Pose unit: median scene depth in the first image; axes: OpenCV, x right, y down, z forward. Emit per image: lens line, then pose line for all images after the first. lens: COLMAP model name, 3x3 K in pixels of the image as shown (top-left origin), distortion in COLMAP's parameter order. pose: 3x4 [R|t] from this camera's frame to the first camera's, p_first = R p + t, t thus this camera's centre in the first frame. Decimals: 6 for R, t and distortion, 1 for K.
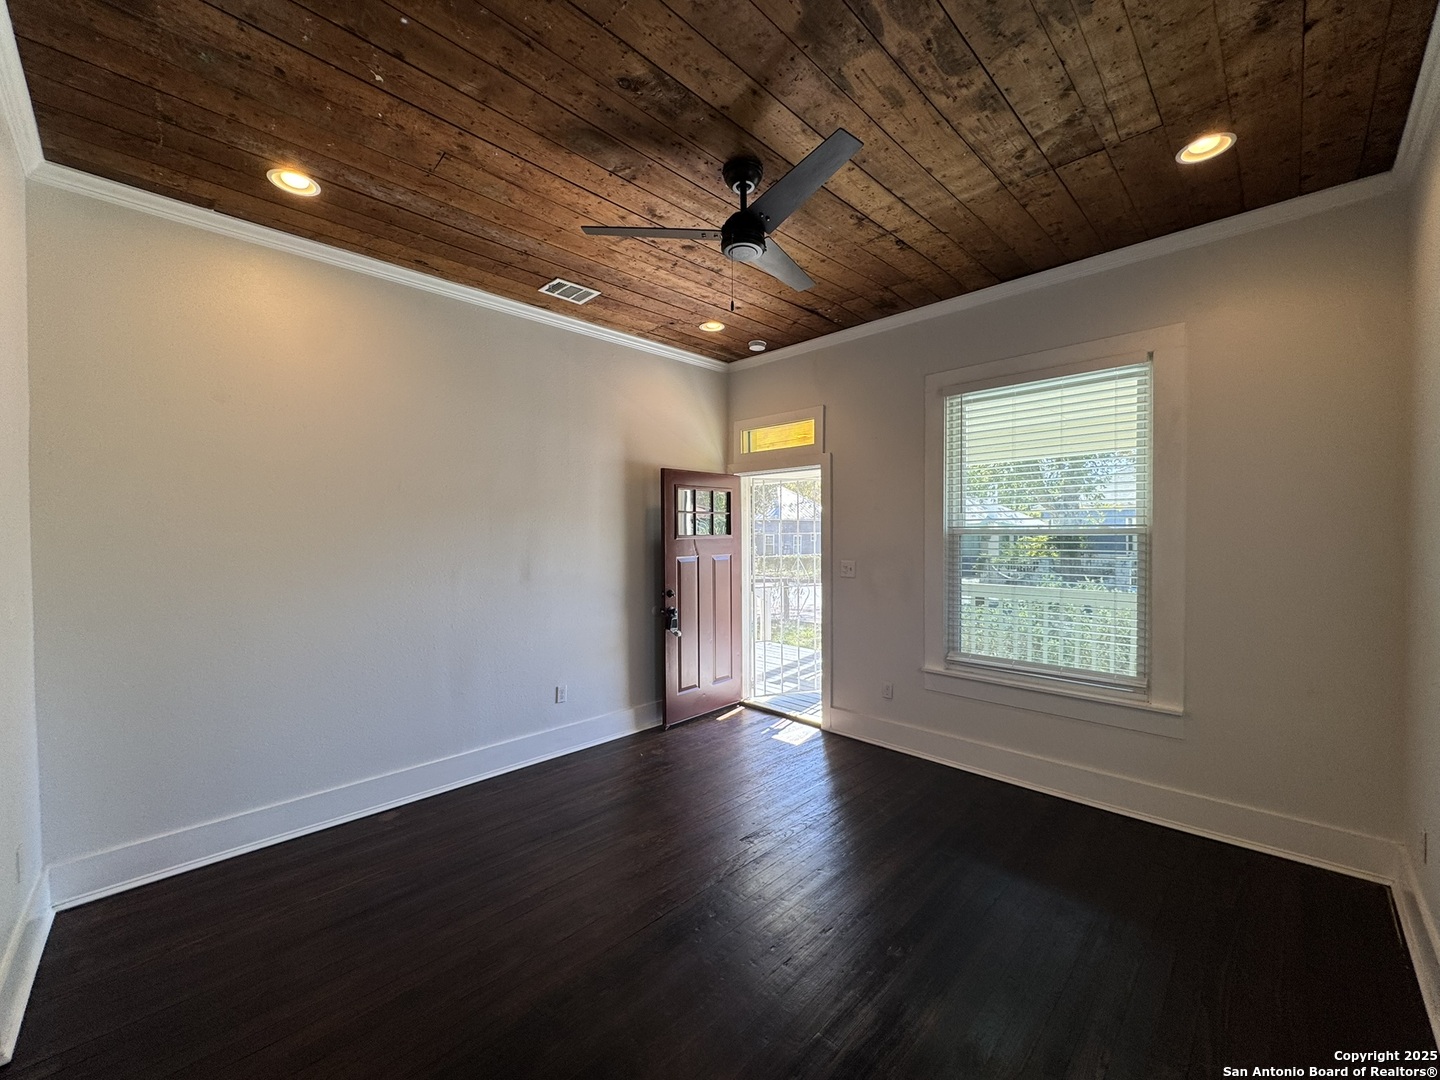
lens RADIAL K [[575.9, 0, 730.3], [0, 575.9, 539.2], [0, 0, 1]] dist [0.001523, 0.000296]
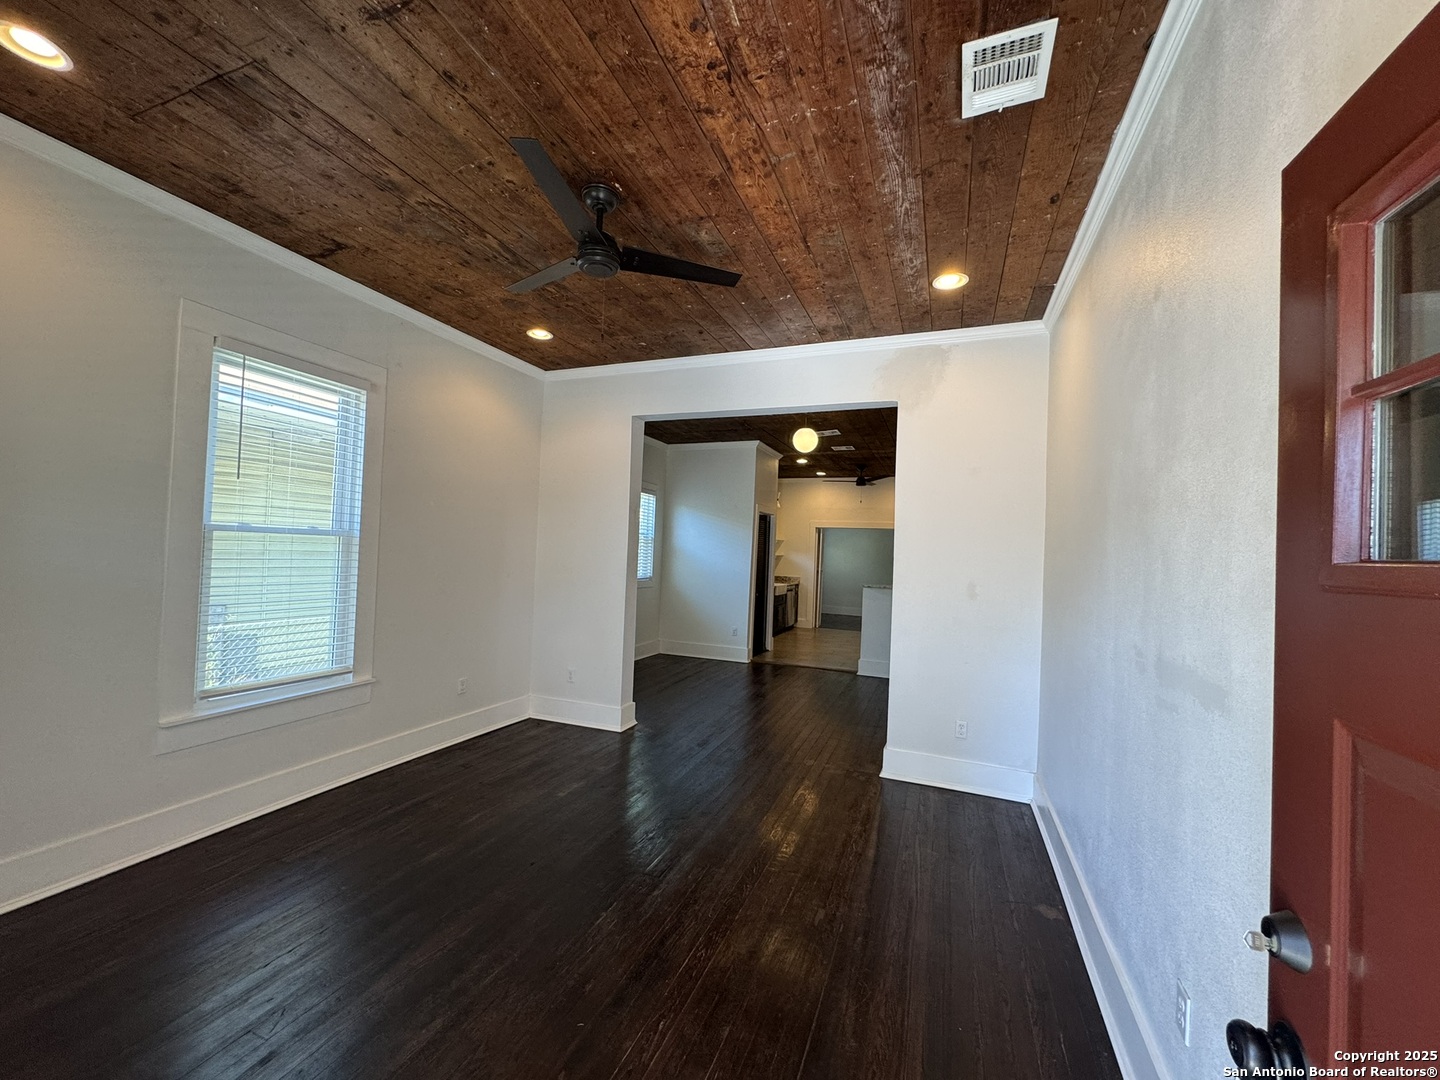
lens RADIAL K [[575.9, 0, 720.4], [0, 575.9, 541.0], [0, 0, 1]] dist [0.001523, 0.000296]
pose [[-0.921039, -0.041156, -0.387291, 0.220474], [-0.043120, 0.999063, -0.003620, -0.011005], [0.387077, 0.013366, -0.921950, 2.250682]]
